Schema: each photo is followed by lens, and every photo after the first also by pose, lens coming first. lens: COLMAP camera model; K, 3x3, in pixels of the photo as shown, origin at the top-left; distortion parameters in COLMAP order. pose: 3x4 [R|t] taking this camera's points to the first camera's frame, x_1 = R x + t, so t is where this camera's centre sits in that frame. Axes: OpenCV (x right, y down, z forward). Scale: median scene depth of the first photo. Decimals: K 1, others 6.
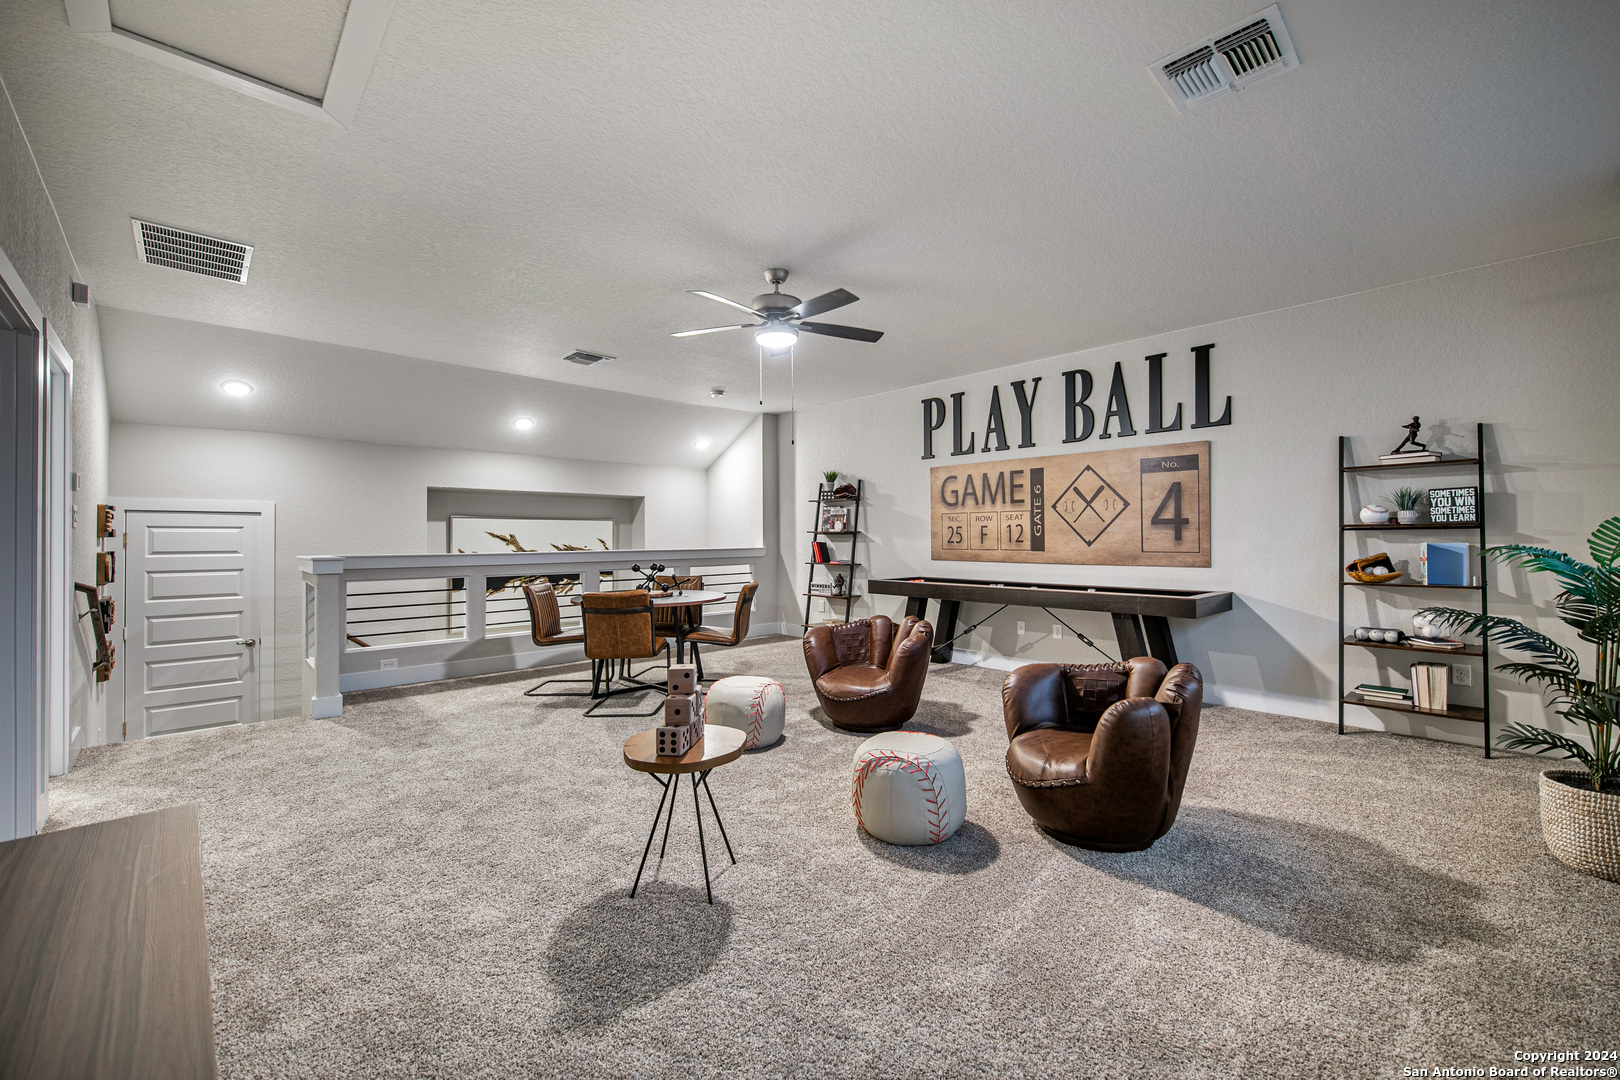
lens RADIAL K [[666.3, 0, 822.0], [0, 666.3, 542.1], [0, 0, 1]] dist [-0.011289, -0.000635]
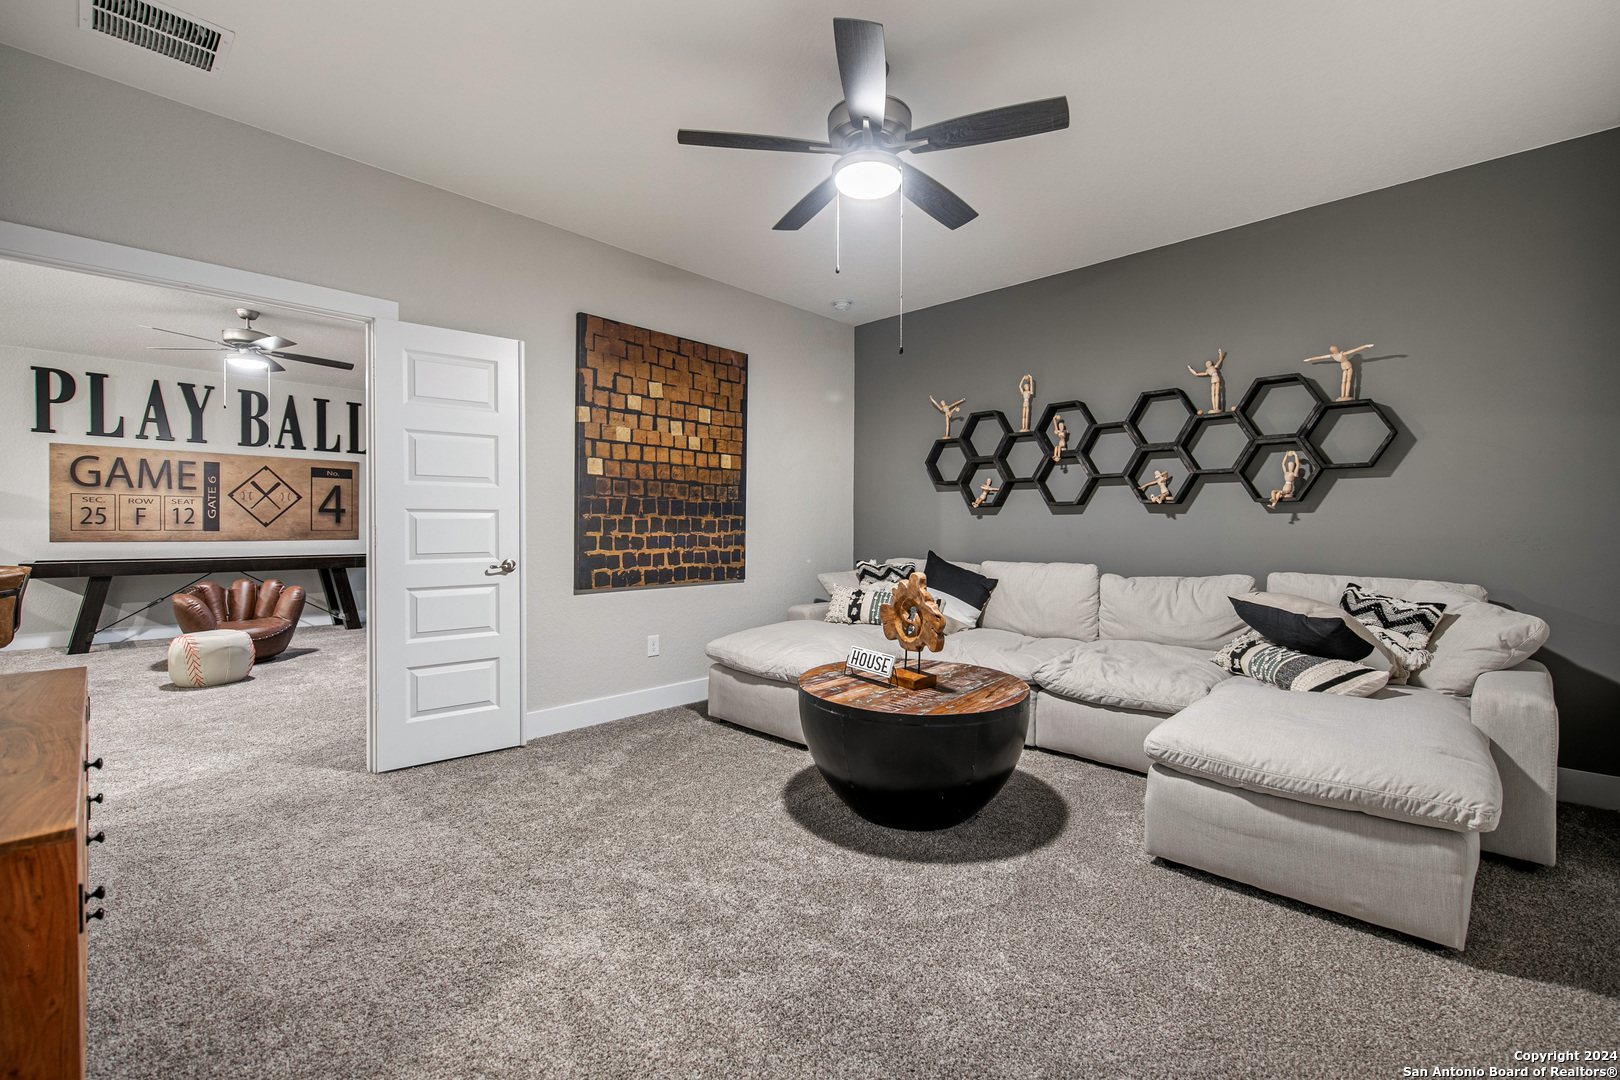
lens RADIAL K [[666.3, 0, 808.2], [0, 666.3, 534.4], [0, 0, 1]] dist [-0.011289, -0.000635]
pose [[-0.084926, -0.009137, 0.996345, -0.944267], [-0.000923, 0.999958, 0.009092, 0.007872], [-0.996387, -0.000147, -0.084931, 0.026410]]
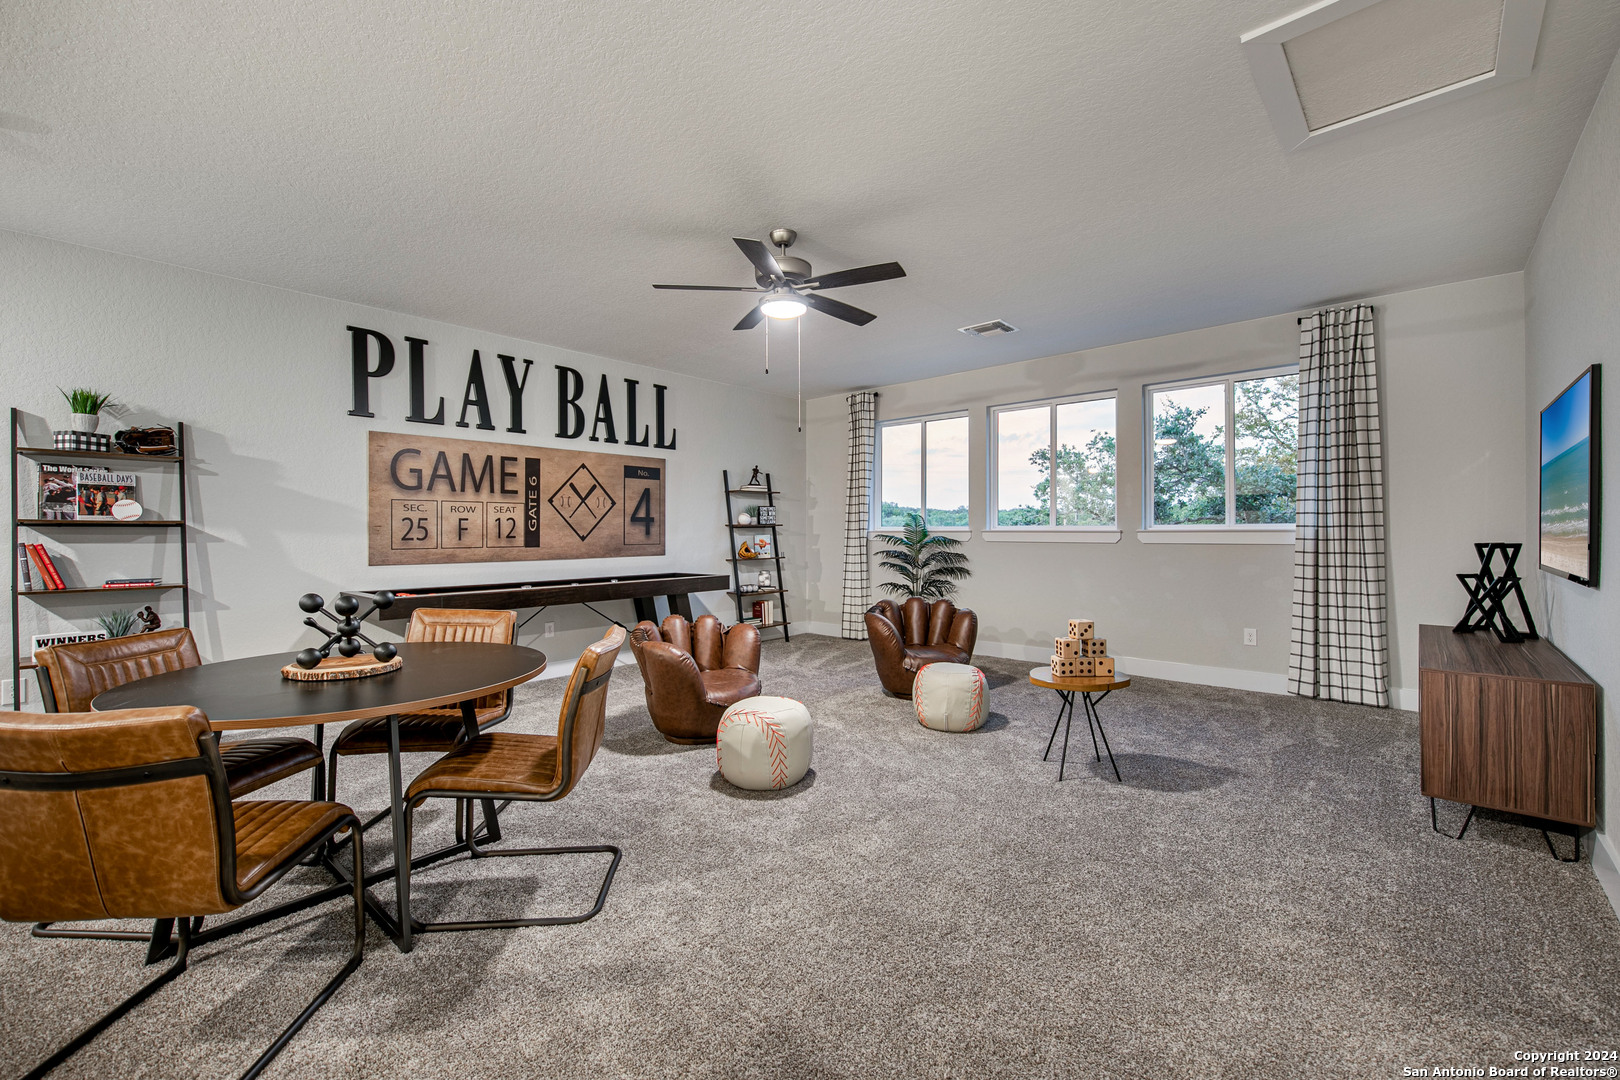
lens RADIAL K [[666.3, 0, 824.3], [0, 666.3, 538.8], [0, 0, 1]] dist [-0.011289, -0.000635]
pose [[-0.115309, -0.007296, 0.993303, -0.637065], [0.010075, 0.999913, 0.008515, -0.002220], [-0.993279, 0.010990, -0.115226, 0.693348]]
